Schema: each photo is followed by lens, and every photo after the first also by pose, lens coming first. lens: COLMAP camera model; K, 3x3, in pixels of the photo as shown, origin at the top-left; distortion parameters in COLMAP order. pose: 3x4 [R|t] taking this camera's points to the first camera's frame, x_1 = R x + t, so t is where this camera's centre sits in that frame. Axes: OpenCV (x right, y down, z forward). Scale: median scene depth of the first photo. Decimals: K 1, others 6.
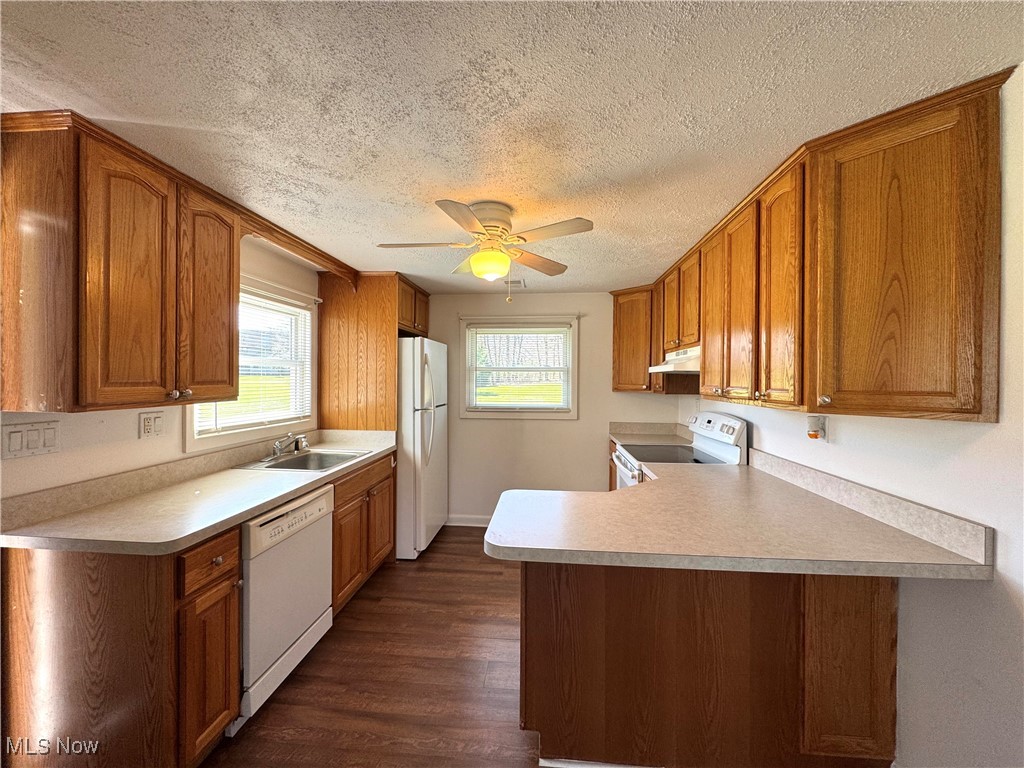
lens RADIAL K [[409.7, 0, 511.5], [0, 409.7, 382.1], [0, 0, 1]] dist [0.002581, 0.000260]
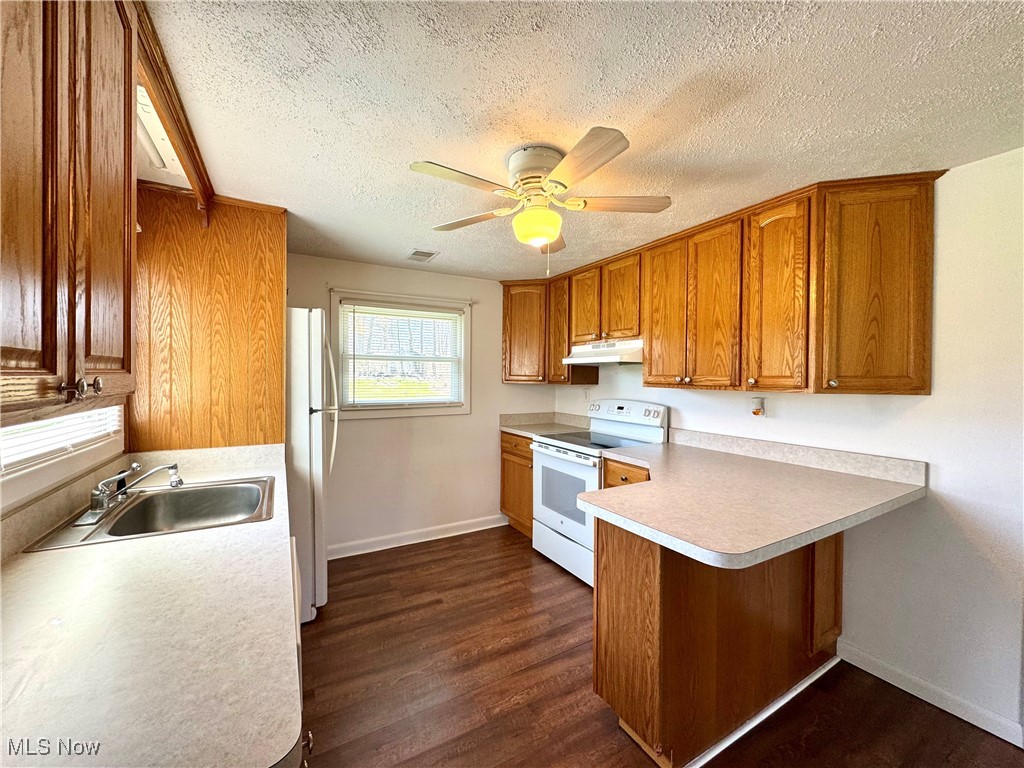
lens RADIAL K [[409.7, 0, 513.5], [0, 409.7, 382.2], [0, 0, 1]] dist [0.002581, 0.000260]
pose [[0.819778, -0.008453, 0.572619, -0.374474], [0.001495, 0.999919, 0.012621, 0.010212], [-0.572680, -0.009490, 0.819724, 0.230441]]
